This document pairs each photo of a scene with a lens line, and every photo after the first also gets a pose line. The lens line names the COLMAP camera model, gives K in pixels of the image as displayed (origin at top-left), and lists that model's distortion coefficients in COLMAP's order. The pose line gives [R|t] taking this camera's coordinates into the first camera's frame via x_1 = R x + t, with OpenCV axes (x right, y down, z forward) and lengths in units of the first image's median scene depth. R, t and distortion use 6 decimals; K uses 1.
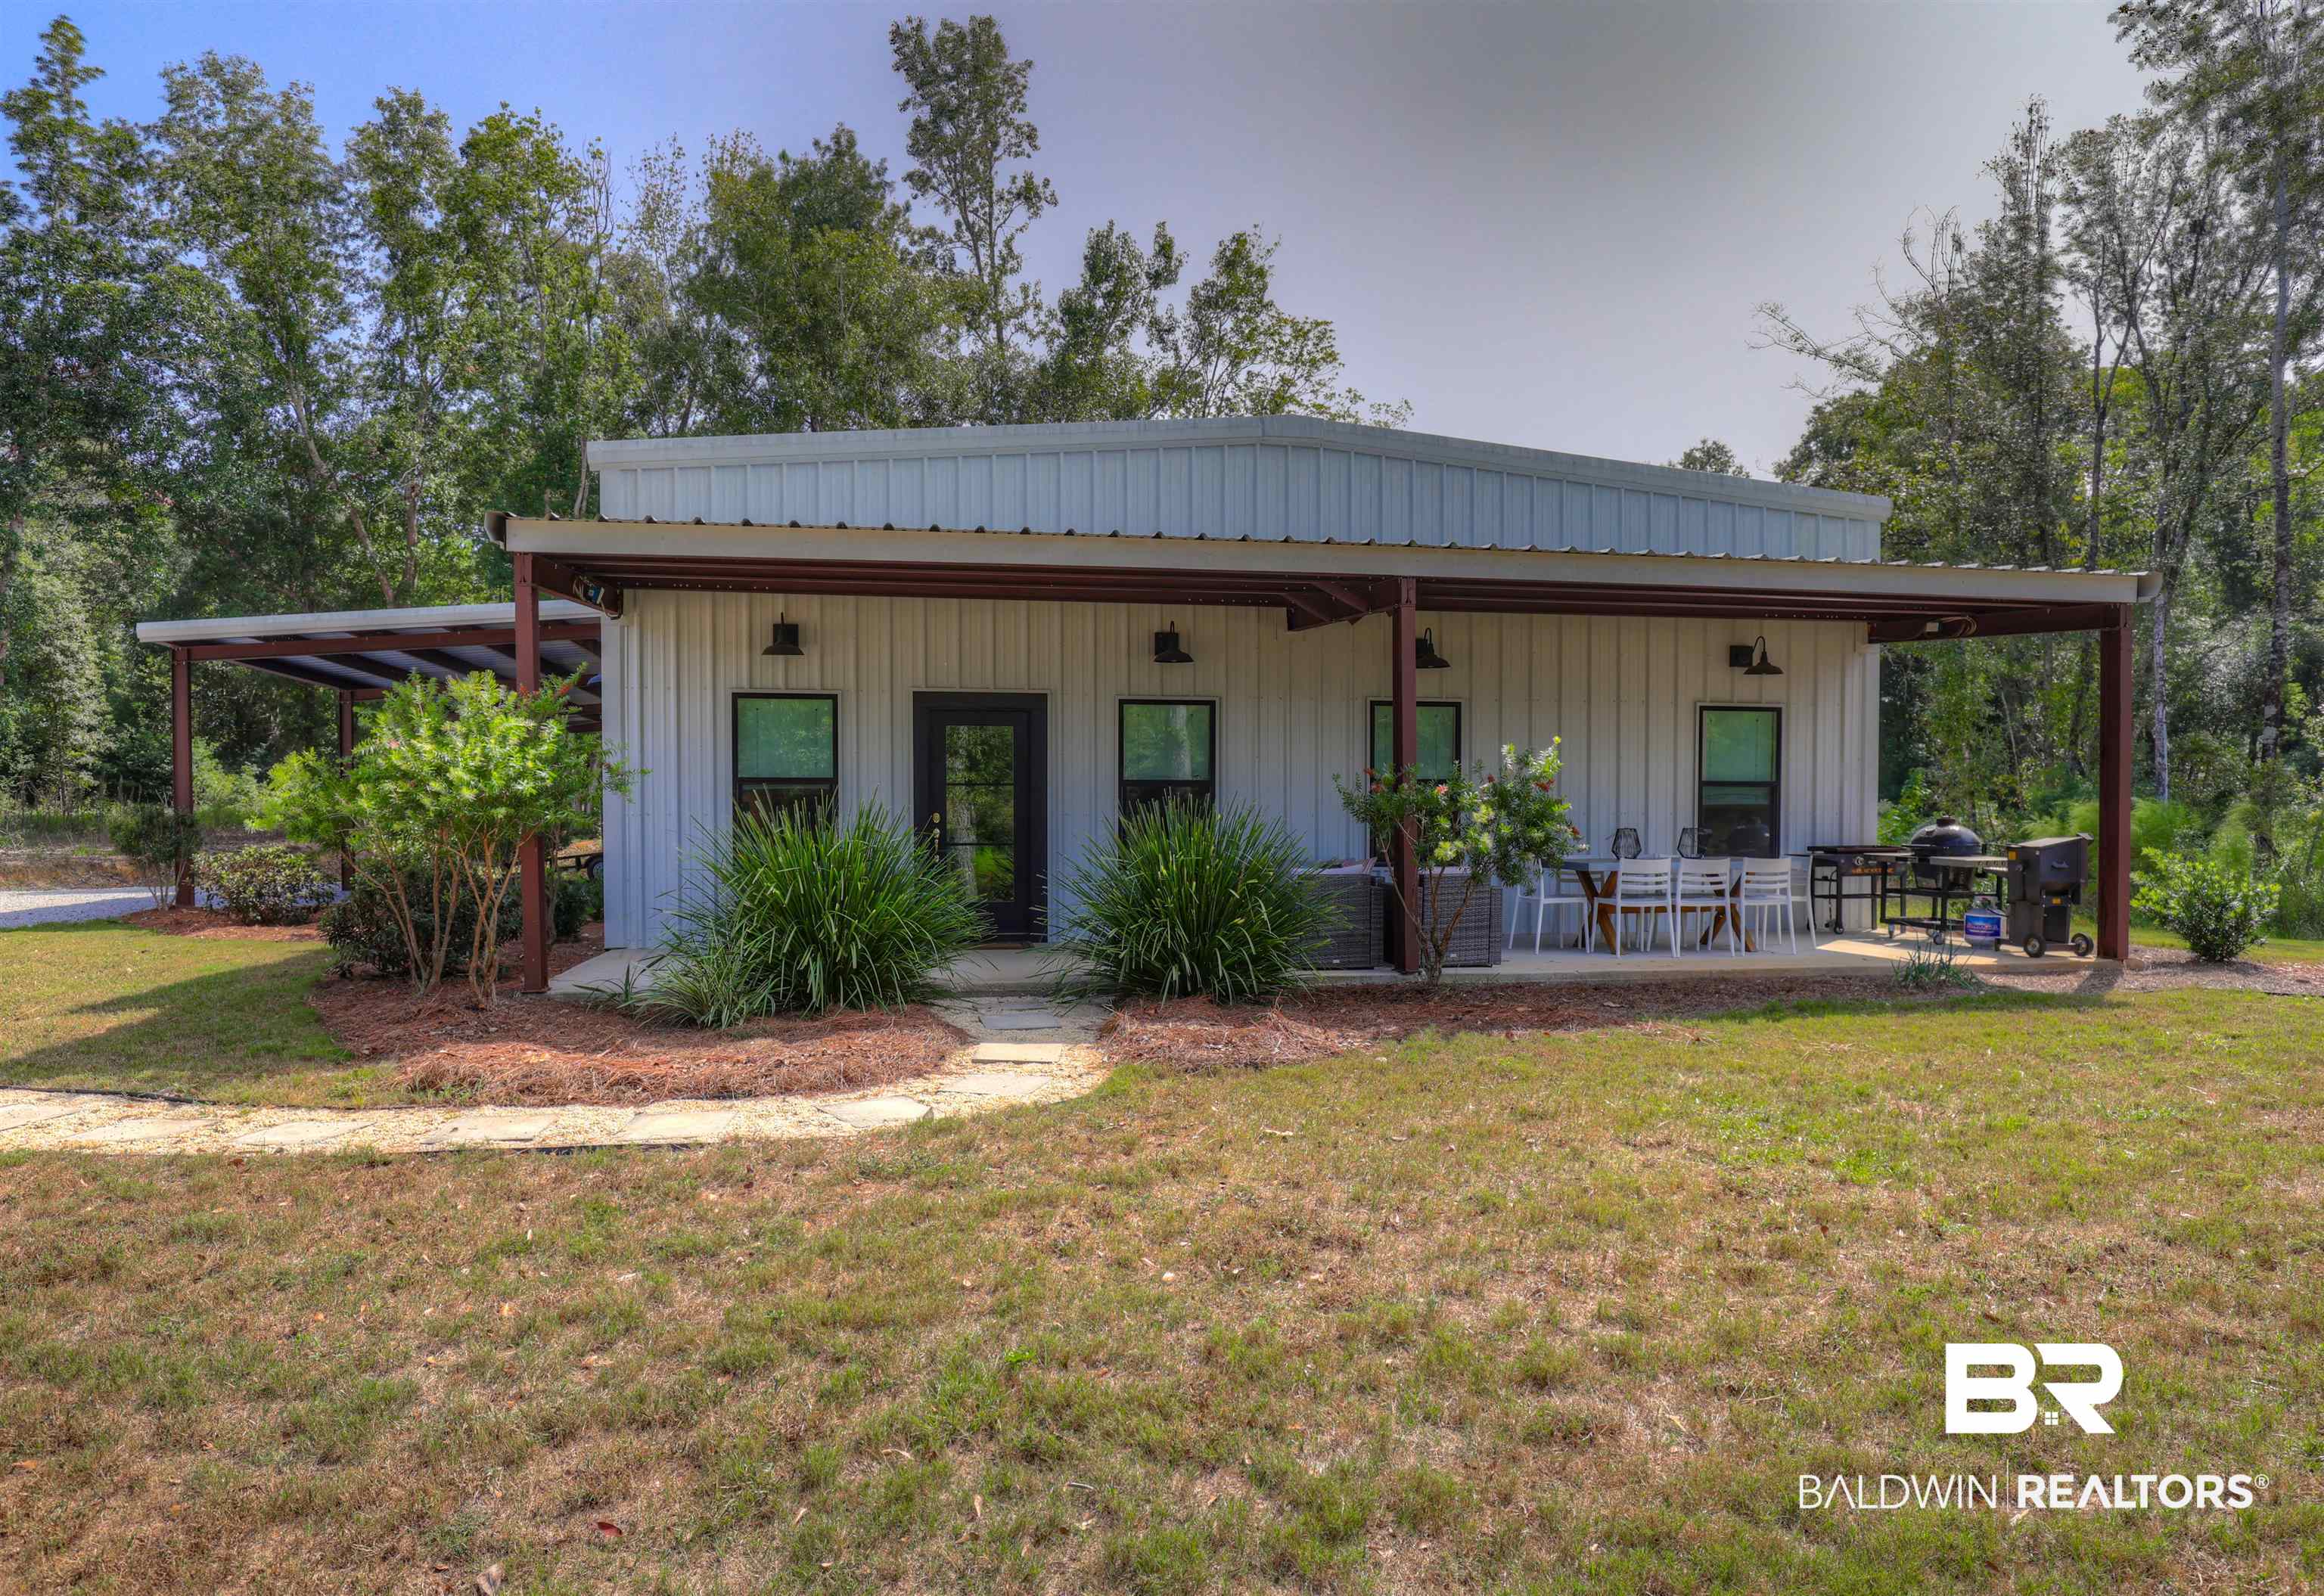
lens RADIAL K [[1406.3, 0, 1160.2], [0, 1406.3, 875.2], [0, 0, 1]] dist [-0.002667, -0.000969]
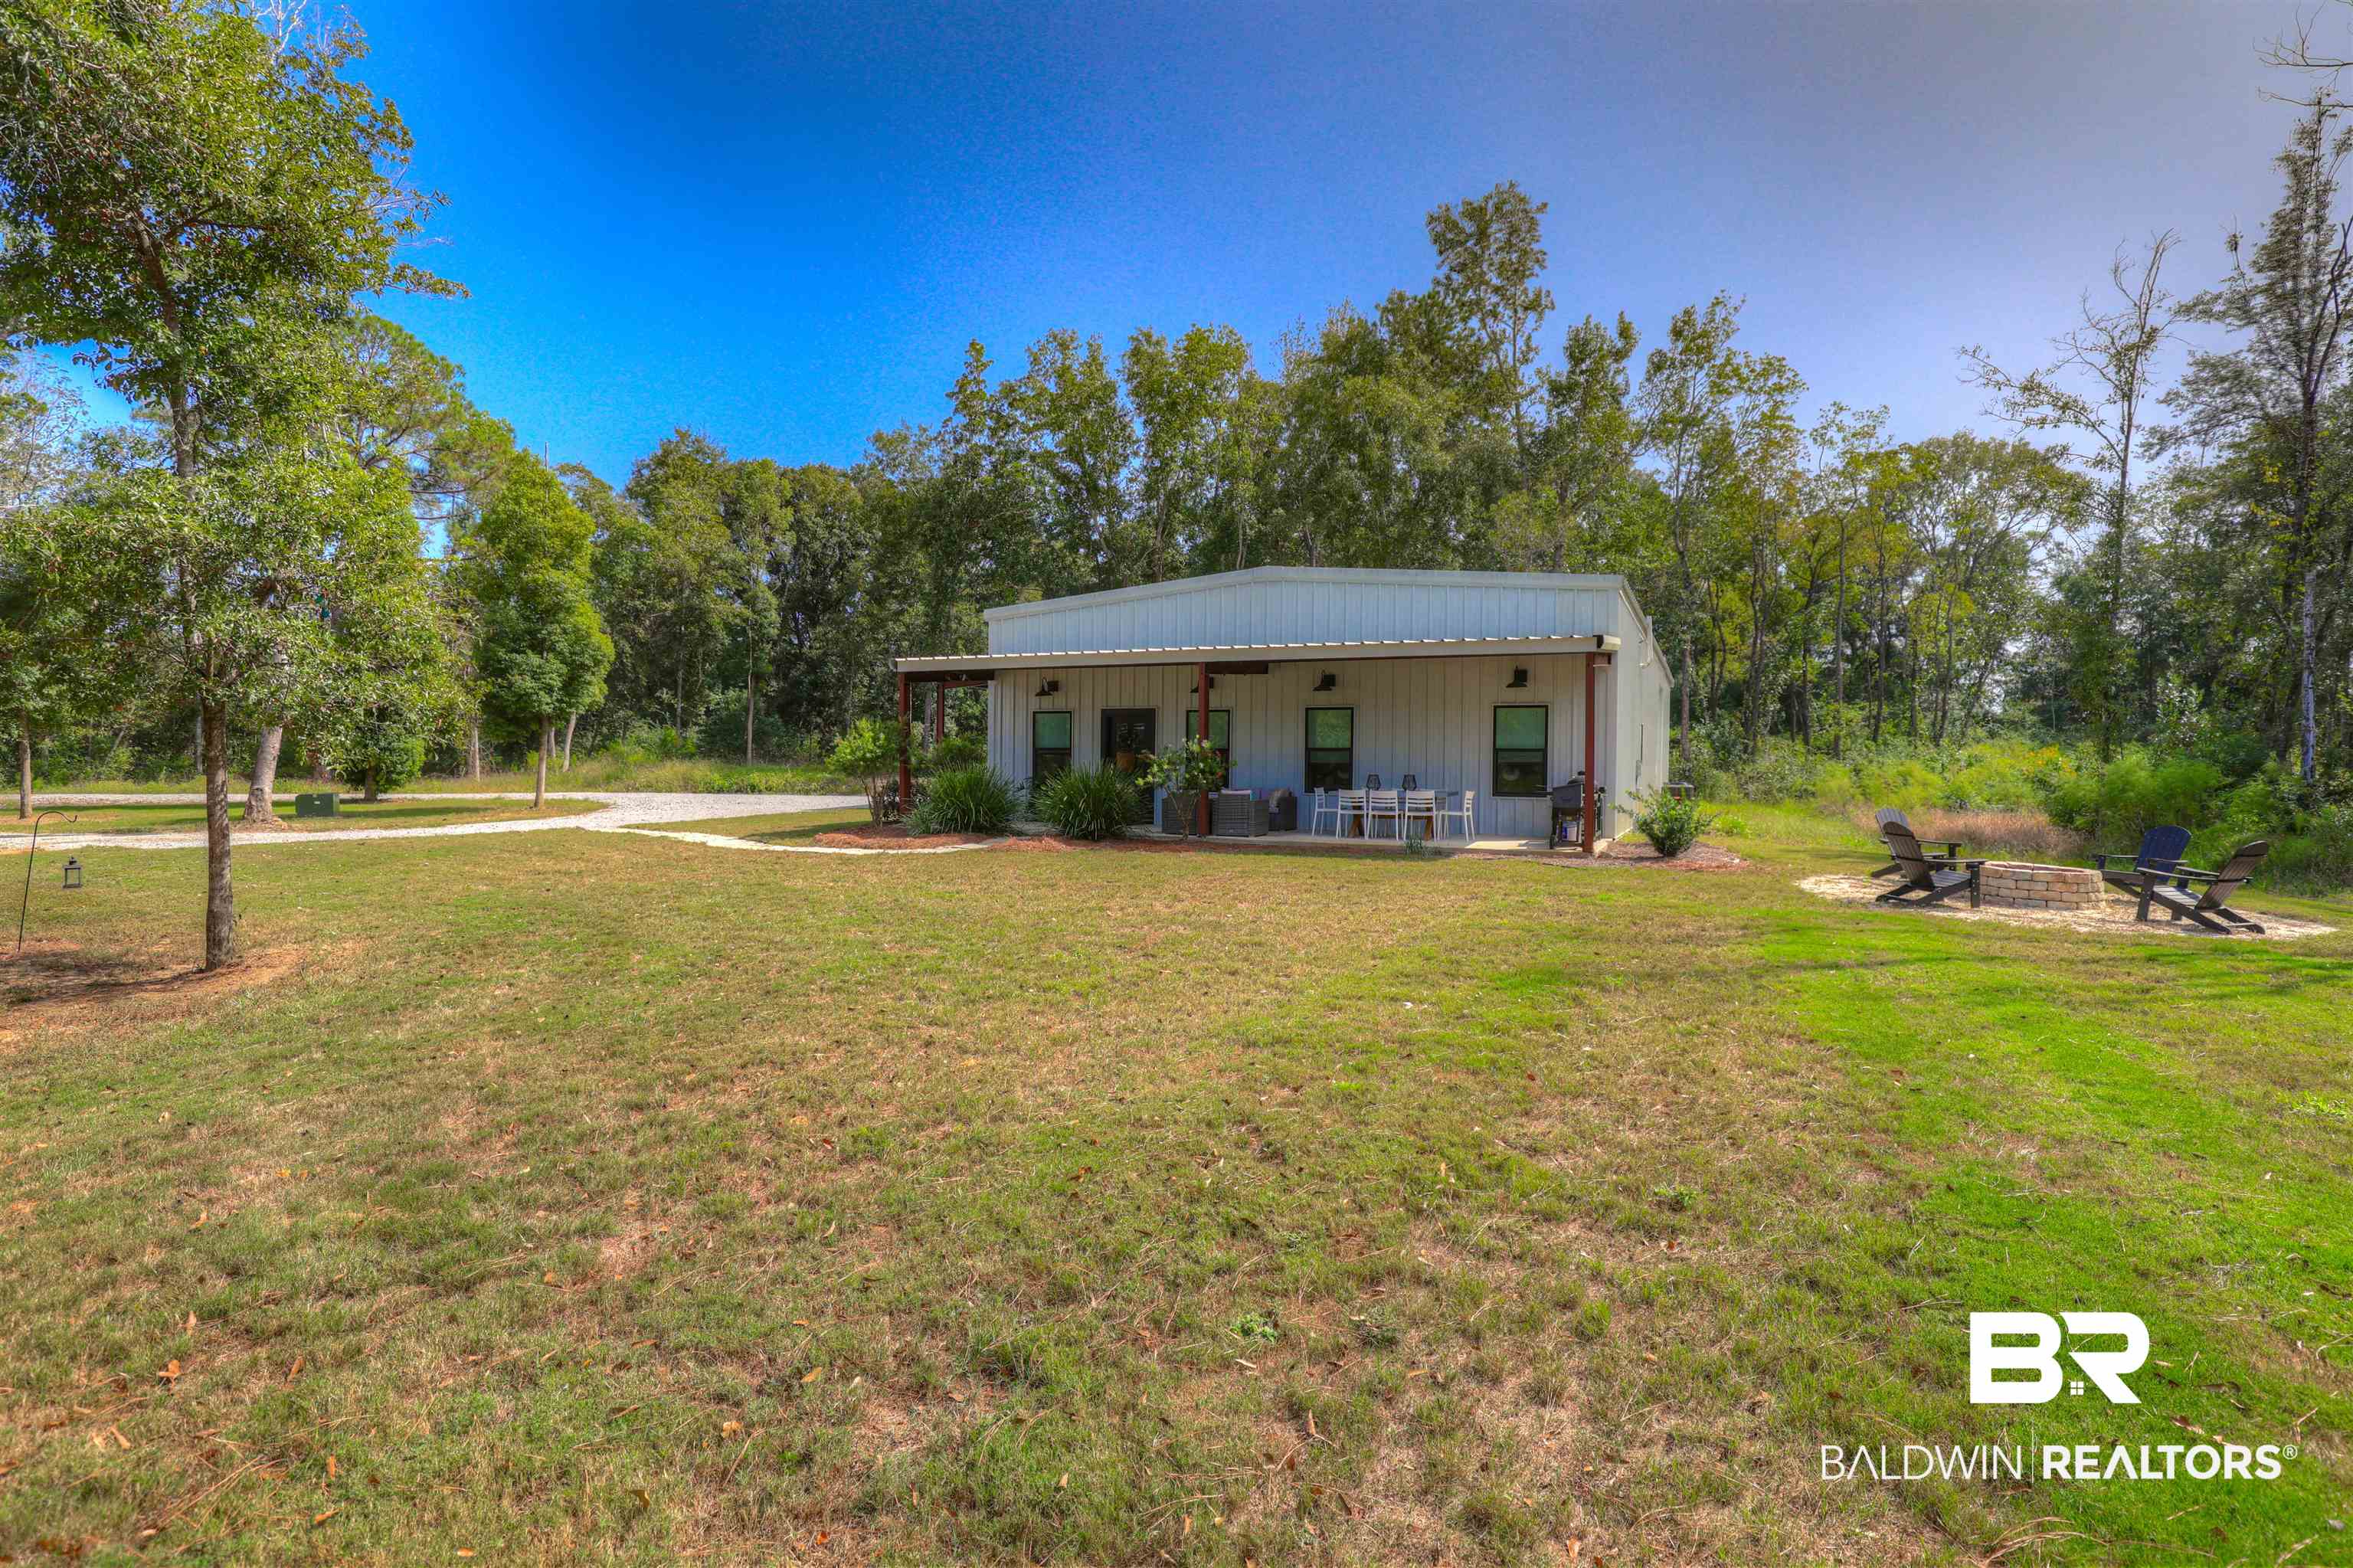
lens RADIAL K [[1201.0, 0, 1176.5], [0, 1201.0, 784.0], [0, 0, 1]] dist [-0.000222, 0.000022]
pose [[0.834941, 0.011243, -0.550224, 0.856957], [-0.026060, 0.999477, -0.019122, 0.015676], [0.549722, 0.030304, 0.834798, -0.448626]]
